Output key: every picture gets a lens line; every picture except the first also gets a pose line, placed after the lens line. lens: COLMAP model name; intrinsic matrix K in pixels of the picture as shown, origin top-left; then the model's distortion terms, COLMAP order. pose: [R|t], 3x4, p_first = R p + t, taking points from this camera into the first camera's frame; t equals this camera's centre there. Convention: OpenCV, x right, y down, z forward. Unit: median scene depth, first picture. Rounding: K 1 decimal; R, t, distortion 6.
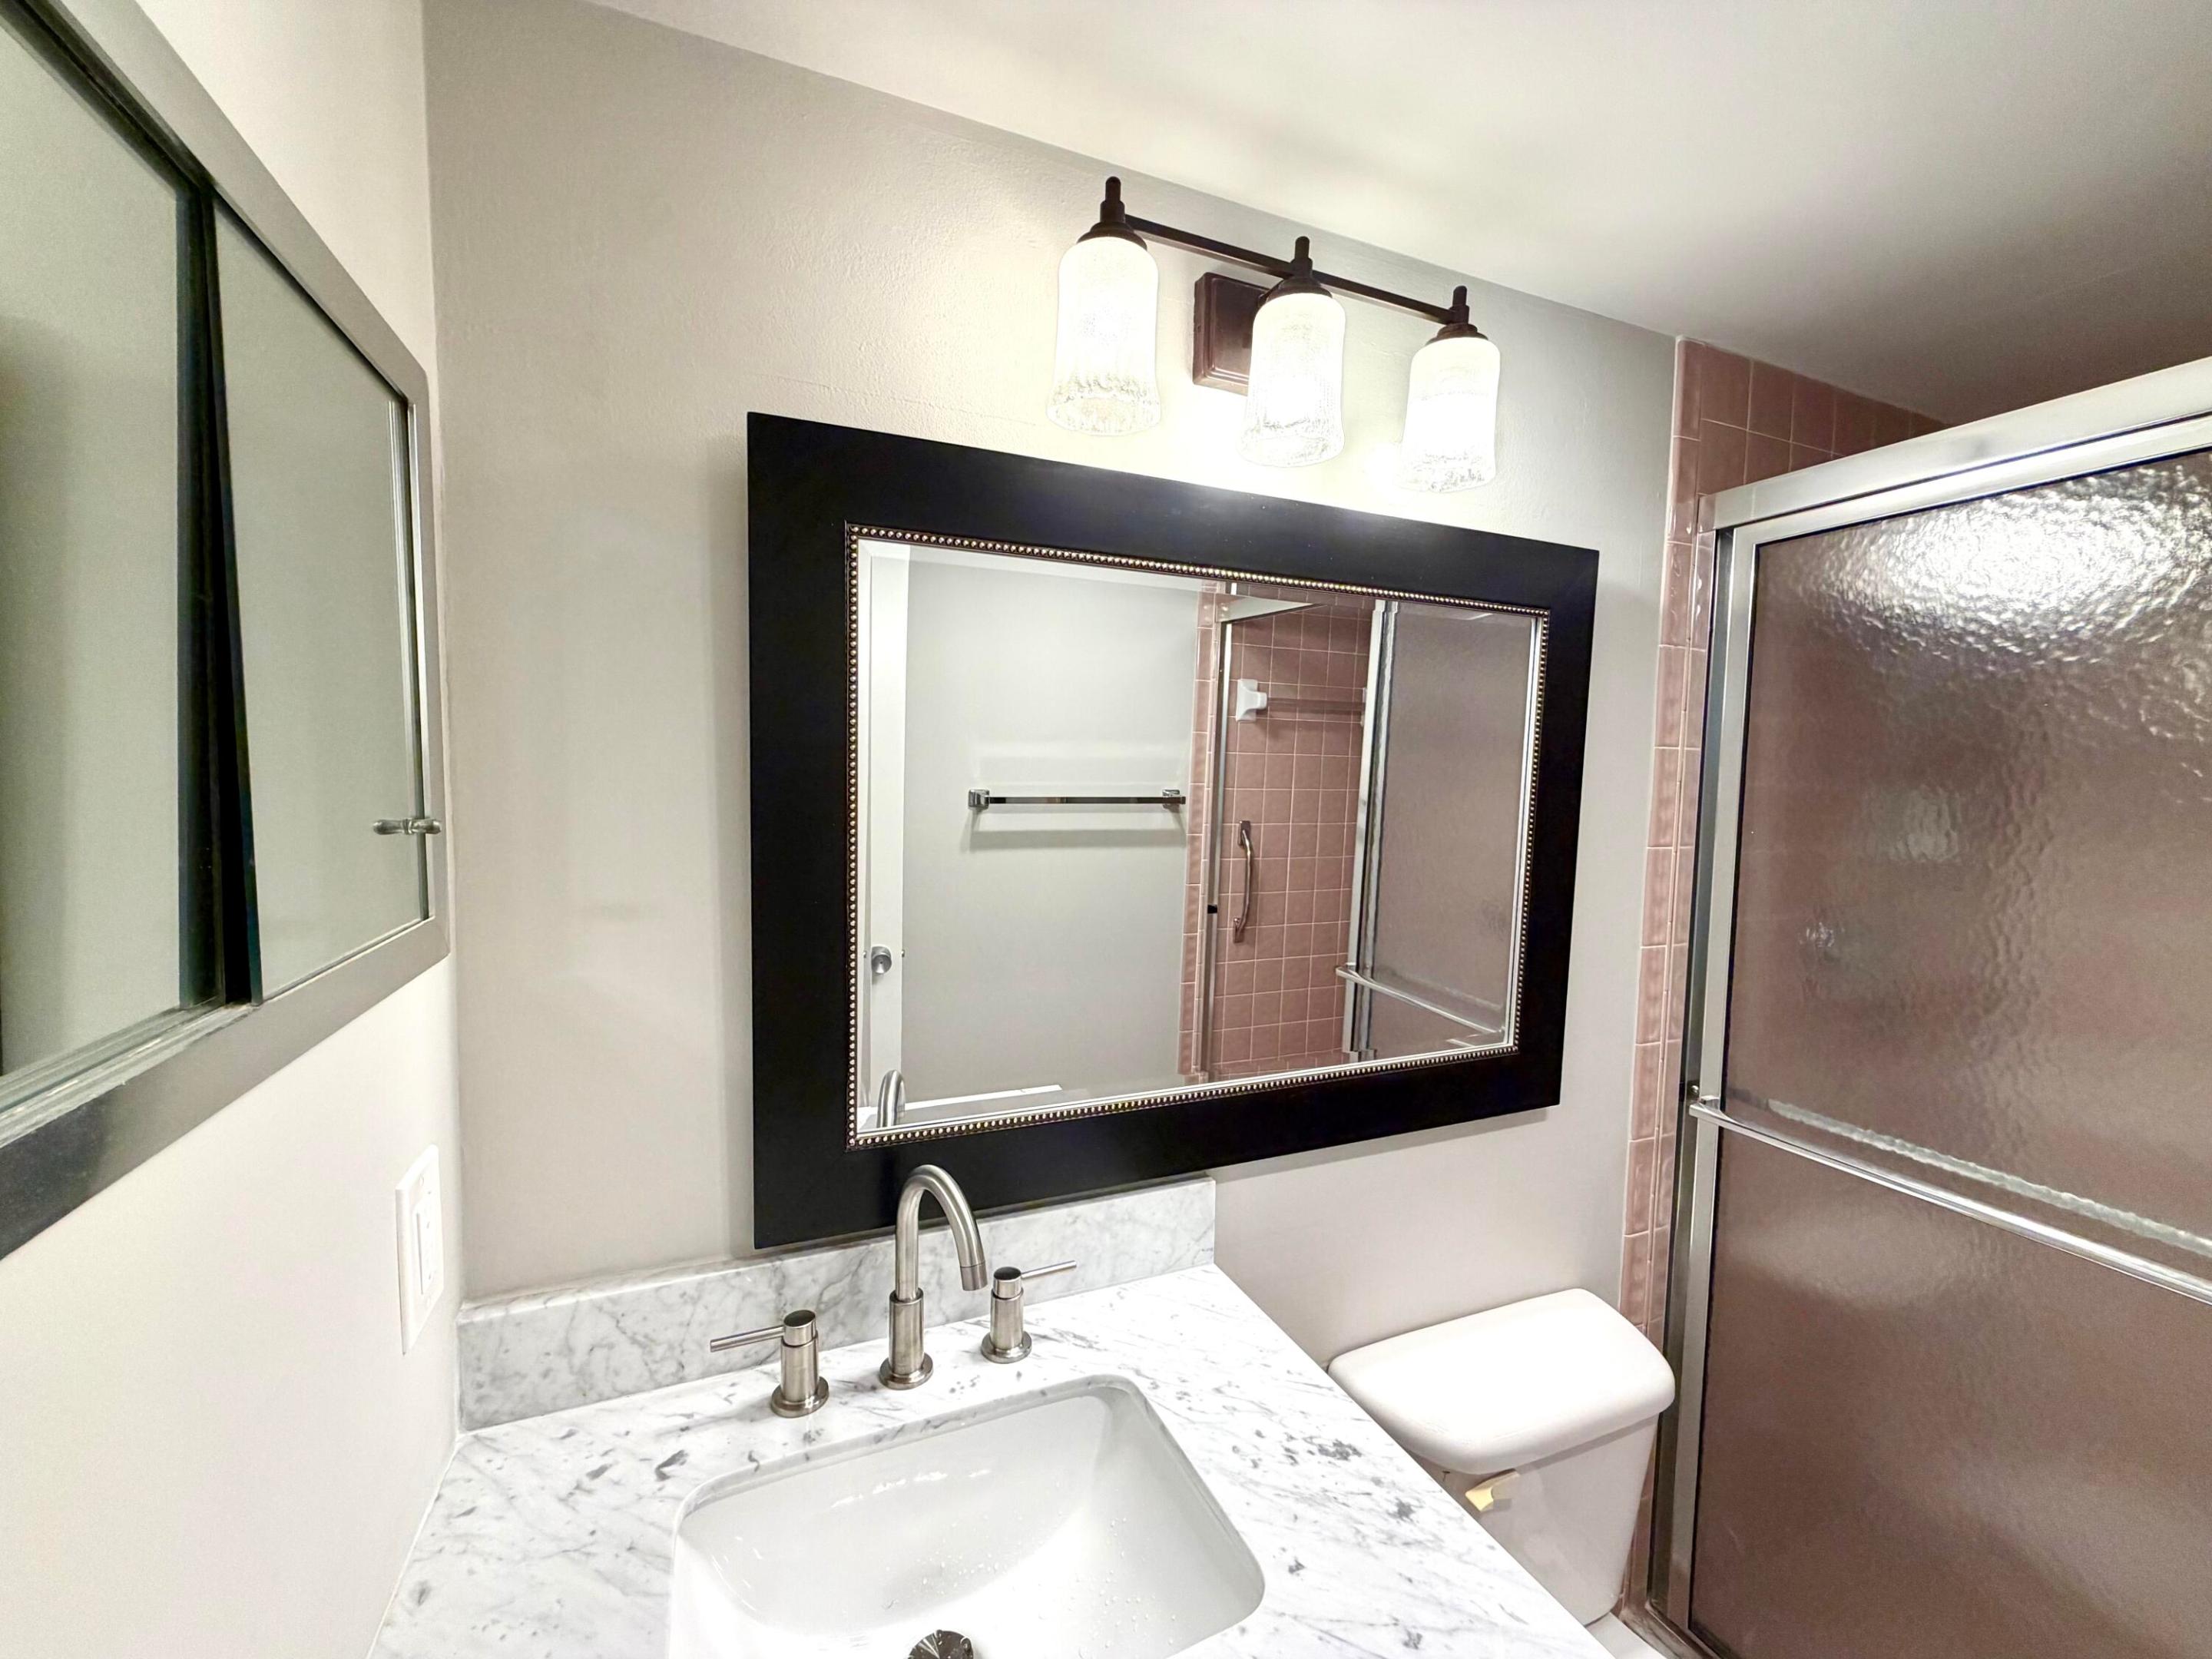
lens RADIAL K [[888.4, 0, 1091.3], [0, 888.4, 825.0], [0, 0, 1]] dist [-0.001556, -0.000442]
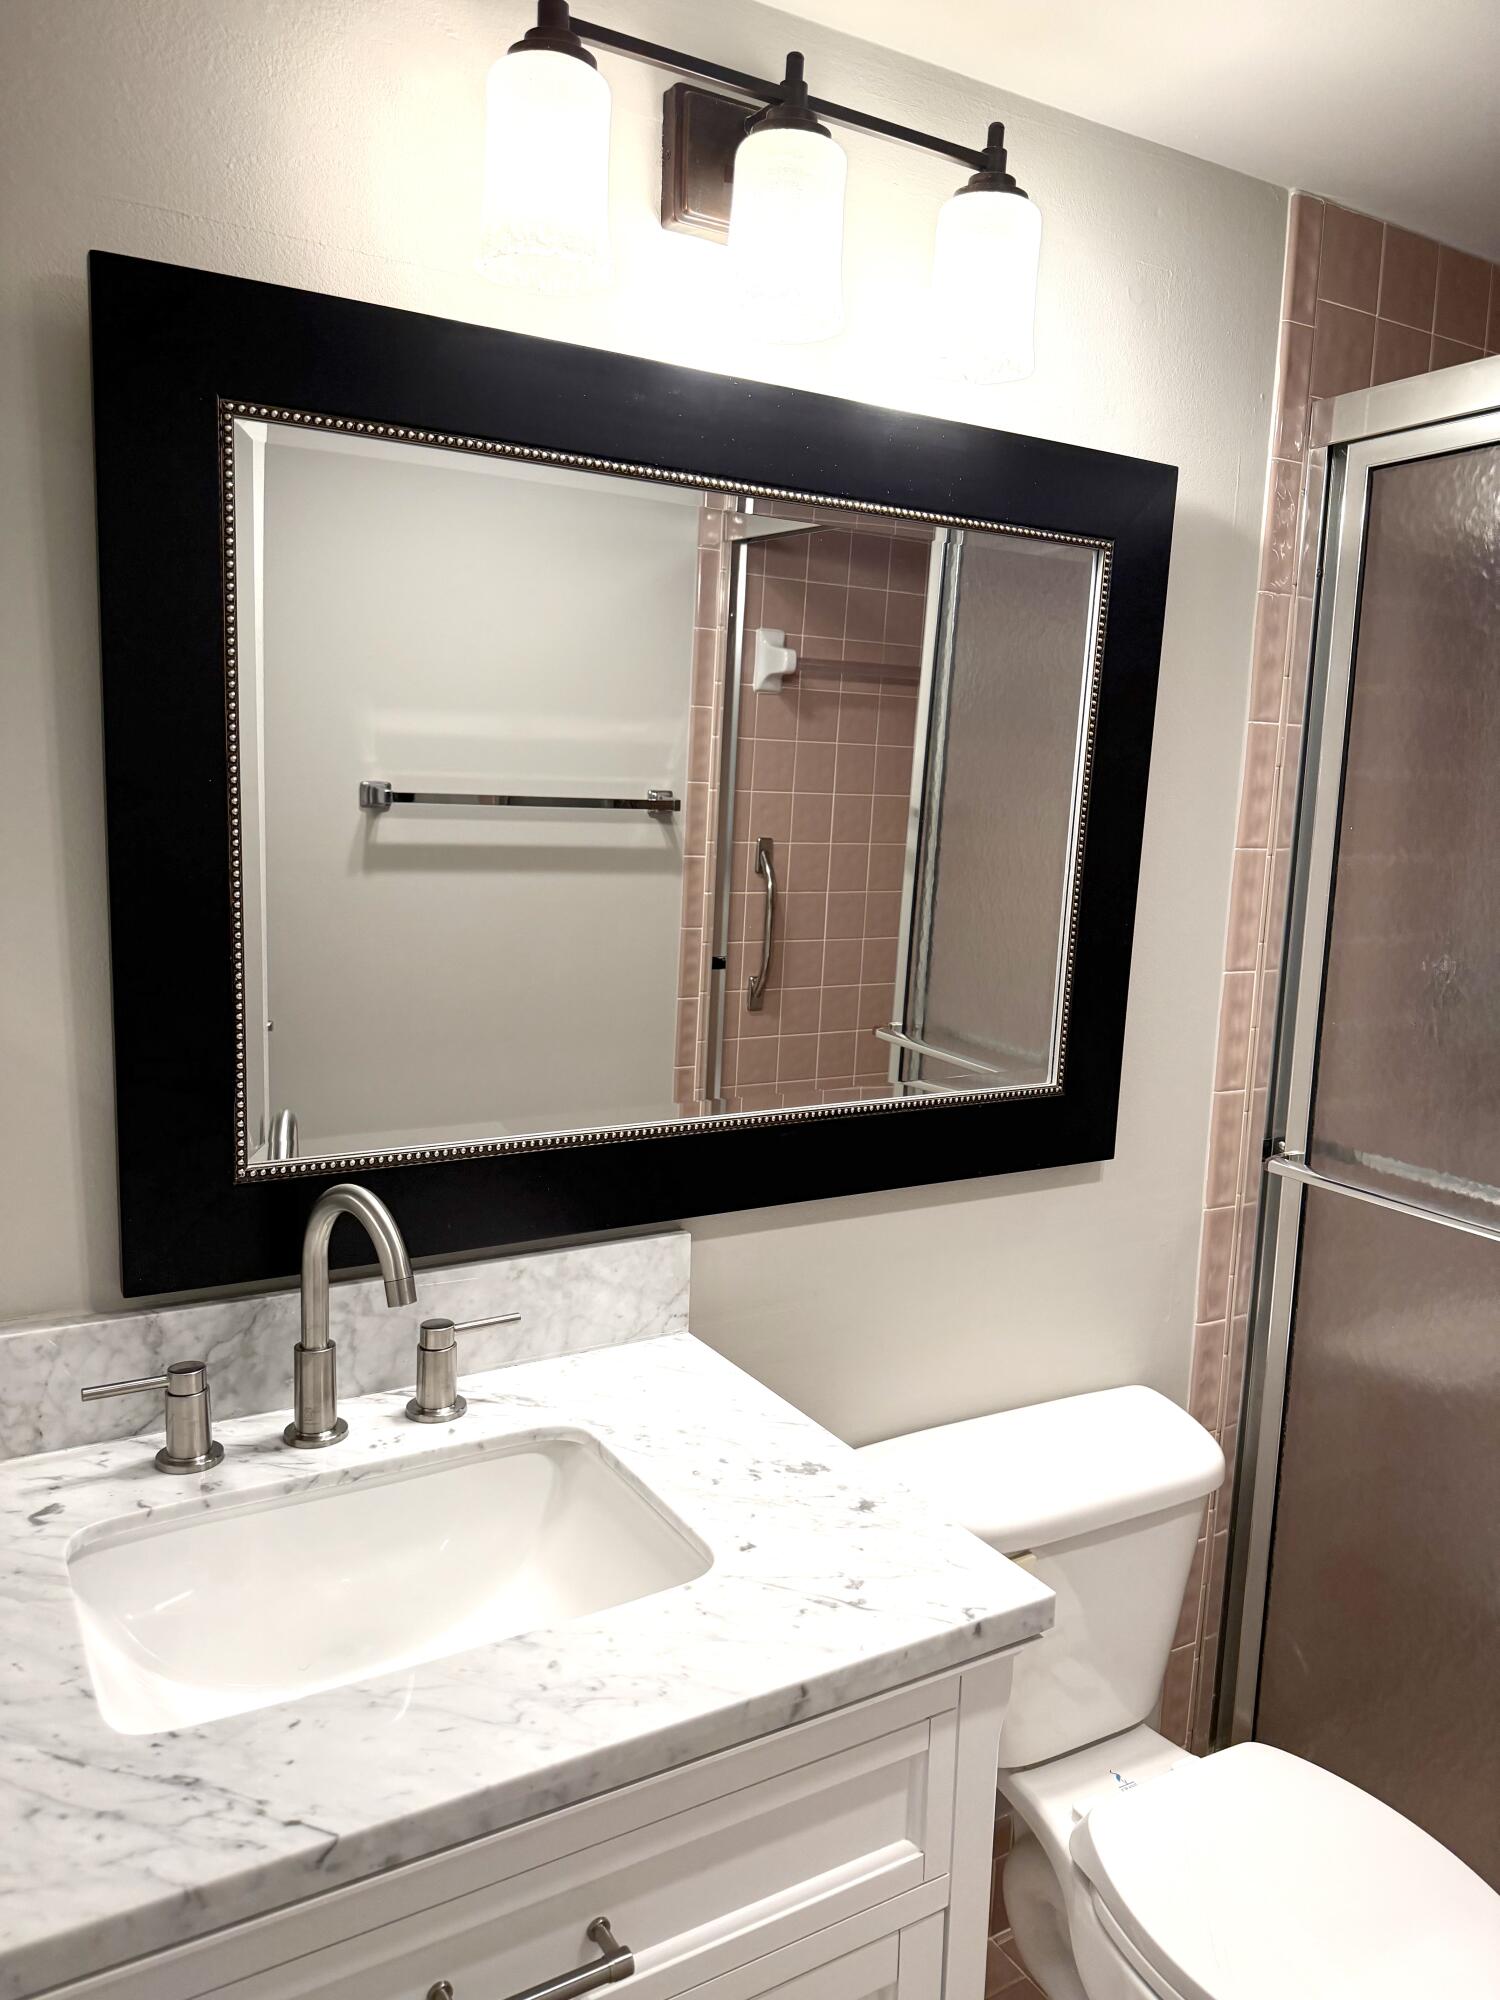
lens RADIAL K [[1432.9, 0, 745.0], [0, 1432.9, 1007.6], [0, 0, 1]] dist [0.106346, -0.211374]
pose [[0.991008, -0.006203, 0.133656, 0.011046], [-0.005881, 0.995940, 0.089831, 0.059745], [-0.133671, -0.089809, 0.986948, -0.276750]]
